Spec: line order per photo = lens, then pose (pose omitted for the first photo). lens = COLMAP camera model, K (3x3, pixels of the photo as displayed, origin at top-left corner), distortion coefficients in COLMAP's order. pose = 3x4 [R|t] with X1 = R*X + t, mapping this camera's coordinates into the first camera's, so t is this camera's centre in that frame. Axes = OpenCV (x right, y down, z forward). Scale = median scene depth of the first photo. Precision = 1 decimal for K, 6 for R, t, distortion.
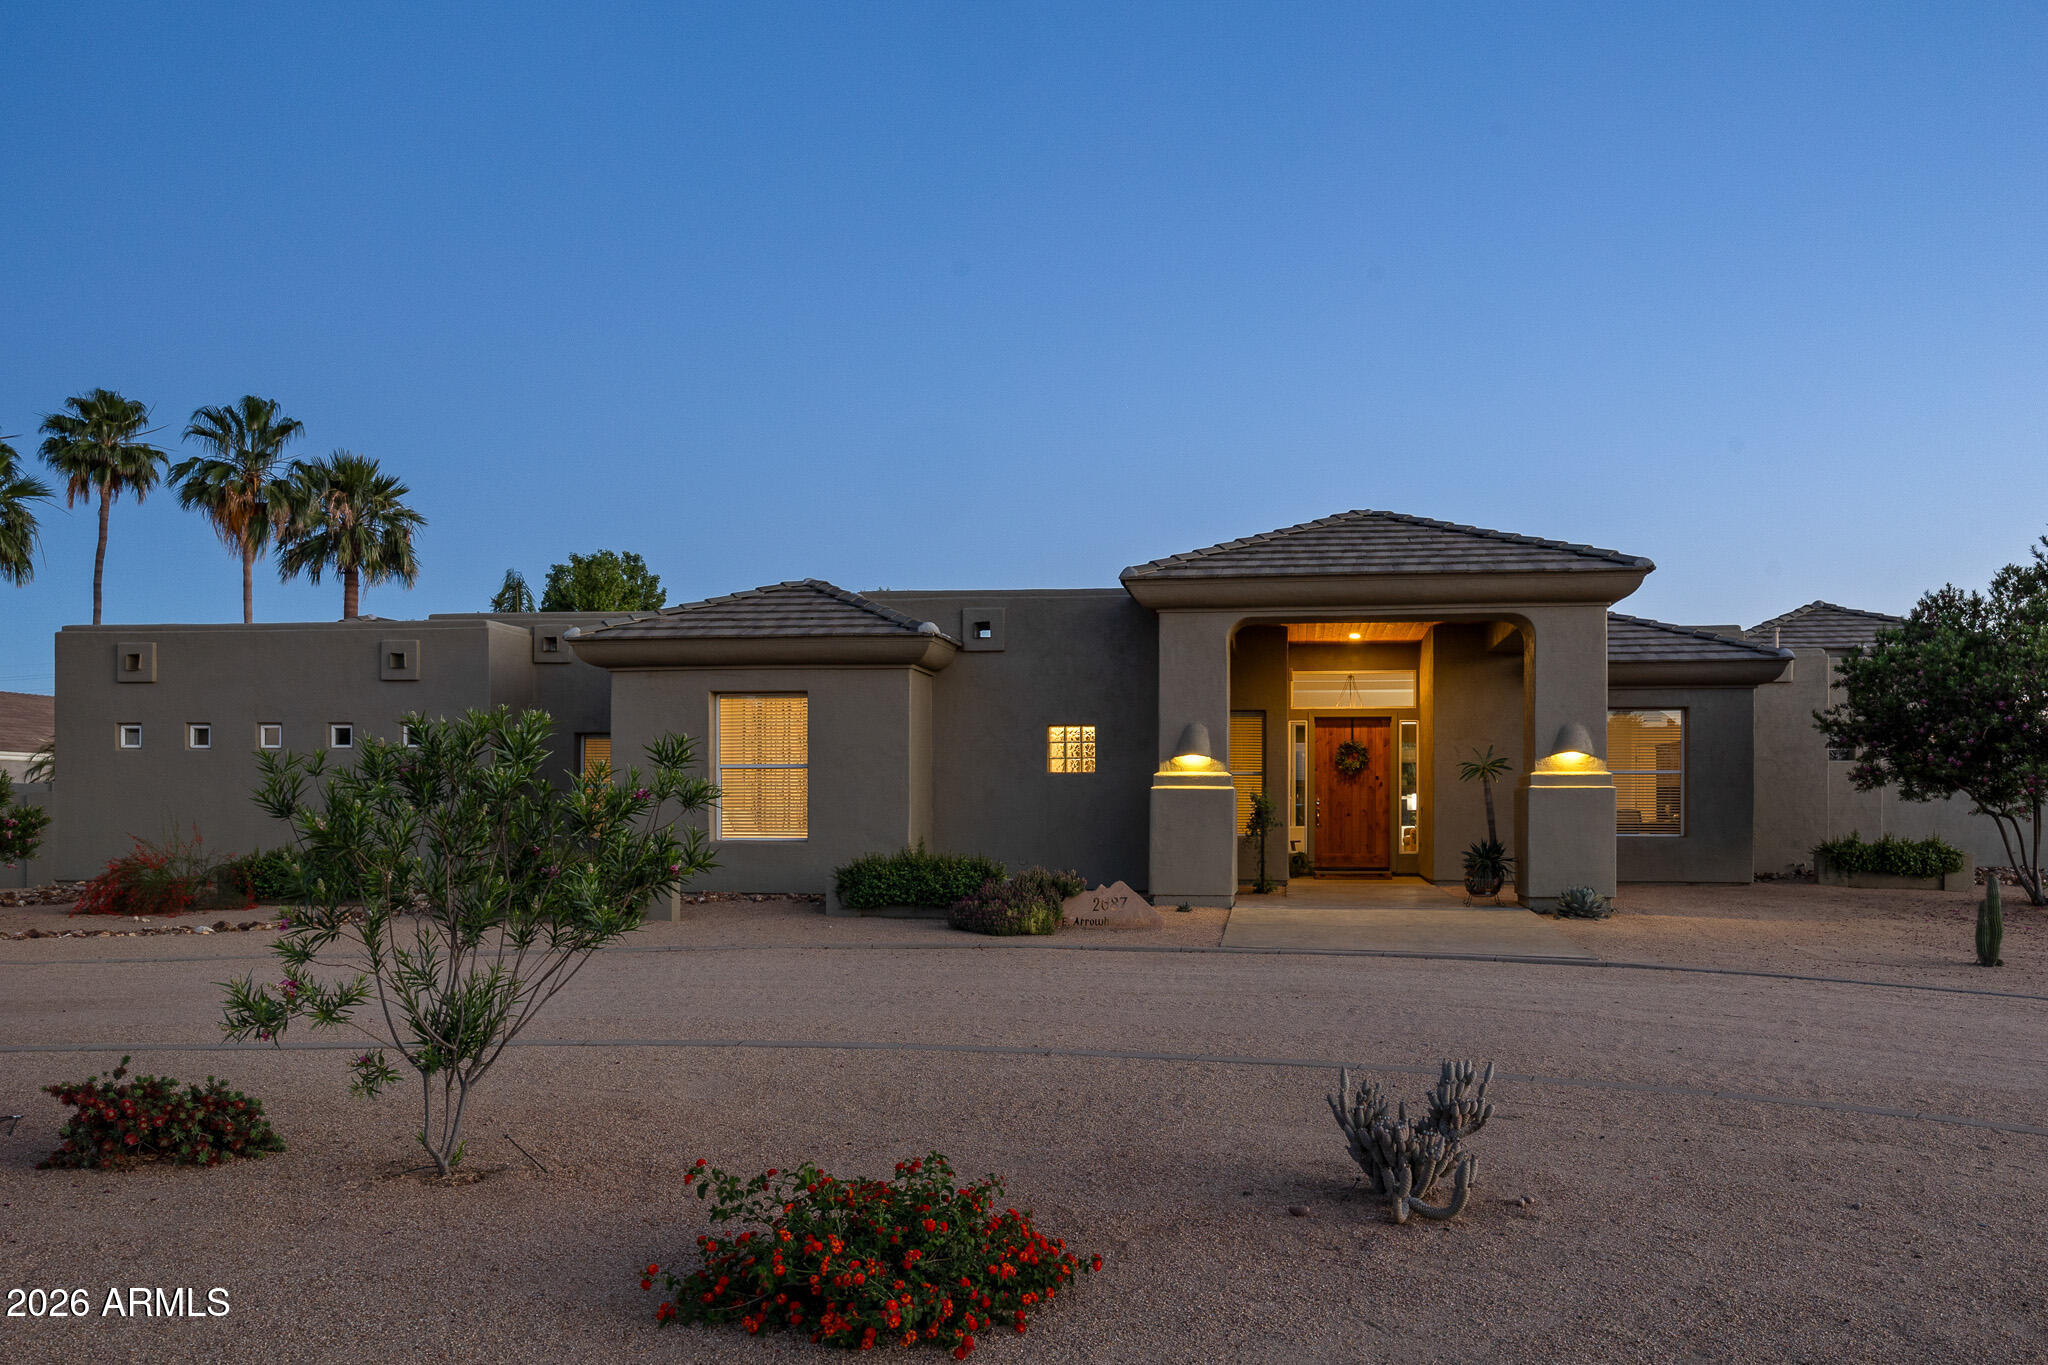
lens RADIAL K [[1281.9, 0, 1026.2], [0, 1281.9, 801.6], [0, 0, 1]] dist [0.001176, -0.001014]
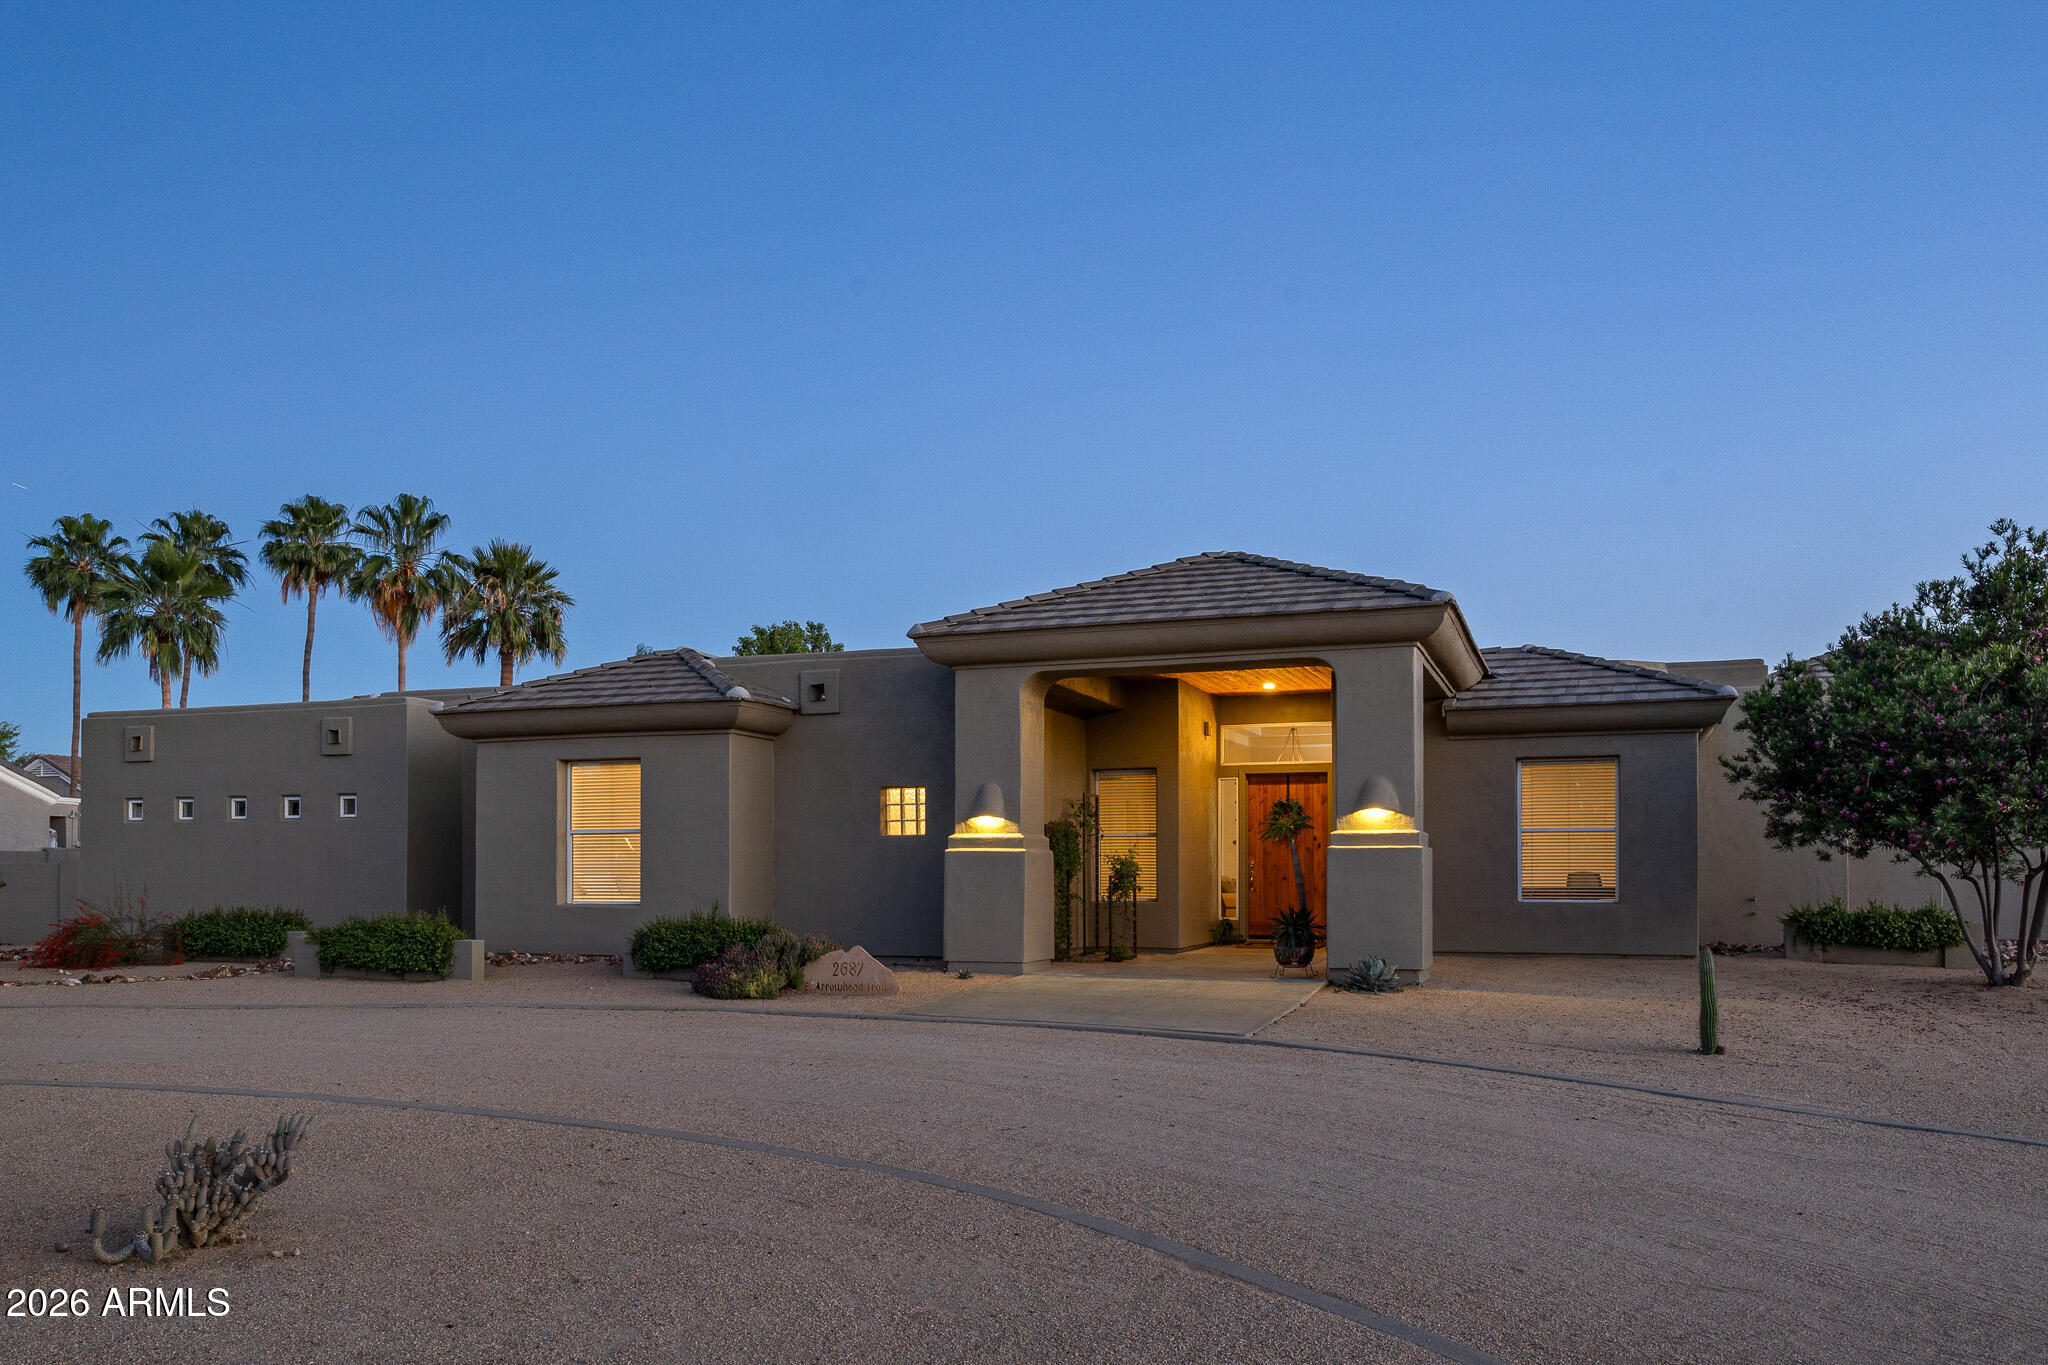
lens RADIAL K [[1332.7, 0, 1021.6], [0, 1332.7, 849.5], [0, 0, 1]] dist [-0.000038, 0.000237]
pose [[0.978411, -0.005820, -0.206585, 0.302816], [0.003048, 0.999901, -0.013732, 0.002078], [0.206644, 0.012806, 0.978332, 0.021849]]
